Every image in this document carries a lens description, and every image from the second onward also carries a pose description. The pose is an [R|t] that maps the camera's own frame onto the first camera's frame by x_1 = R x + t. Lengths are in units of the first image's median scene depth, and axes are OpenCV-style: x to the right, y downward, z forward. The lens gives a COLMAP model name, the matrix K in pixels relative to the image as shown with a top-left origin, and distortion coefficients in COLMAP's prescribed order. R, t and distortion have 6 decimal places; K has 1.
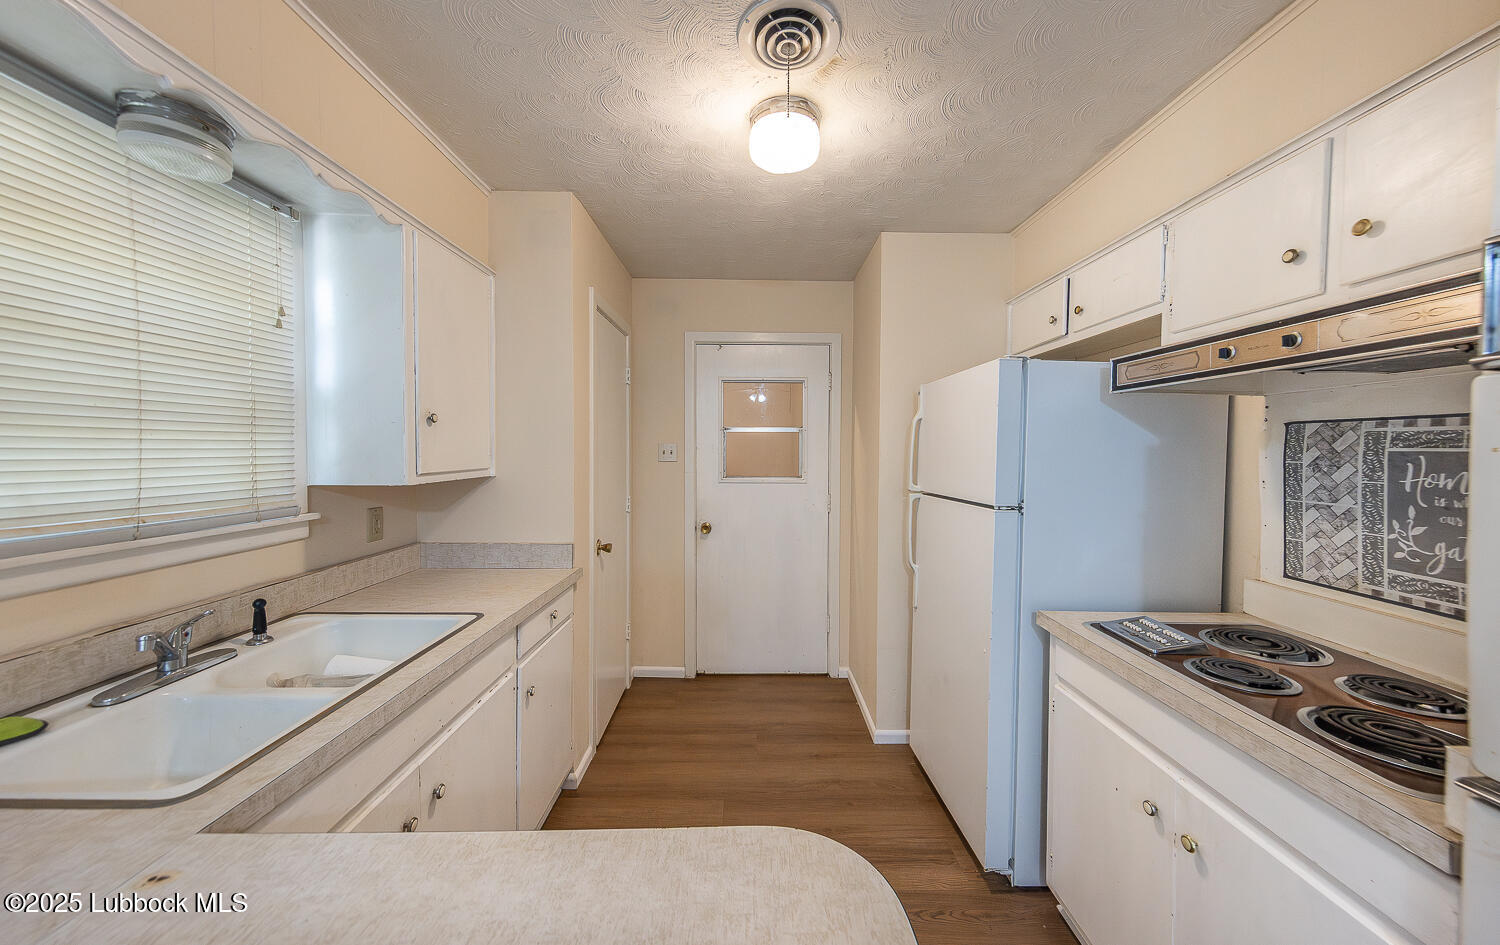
lens RADIAL K [[536.5, 0, 750.0], [0, 536.5, 472.5], [0, 0, 1]] dist [-0.000062, -0.000020]
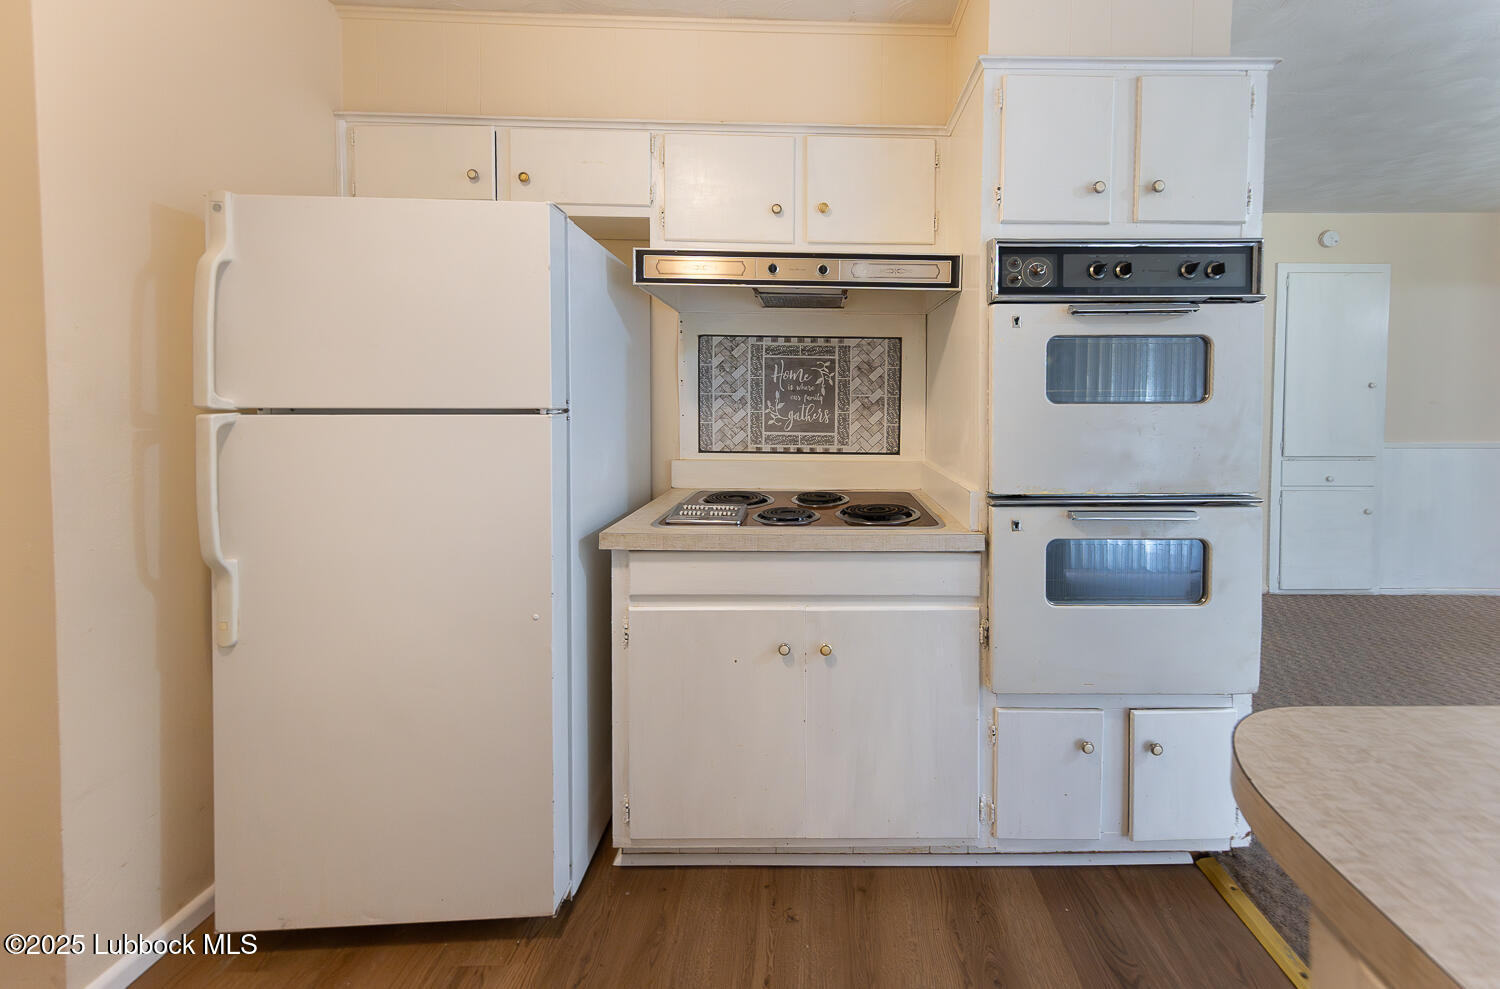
lens RADIAL K [[537.4, 0, 748.2], [0, 537.4, 425.1], [0, 0, 1]] dist [0.007951, -0.000068]
pose [[-0.020576, -0.042122, 0.998901, -0.353243], [0.033637, 0.998517, 0.042799, 0.080770], [-0.999222, 0.034480, -0.019129, 0.971624]]
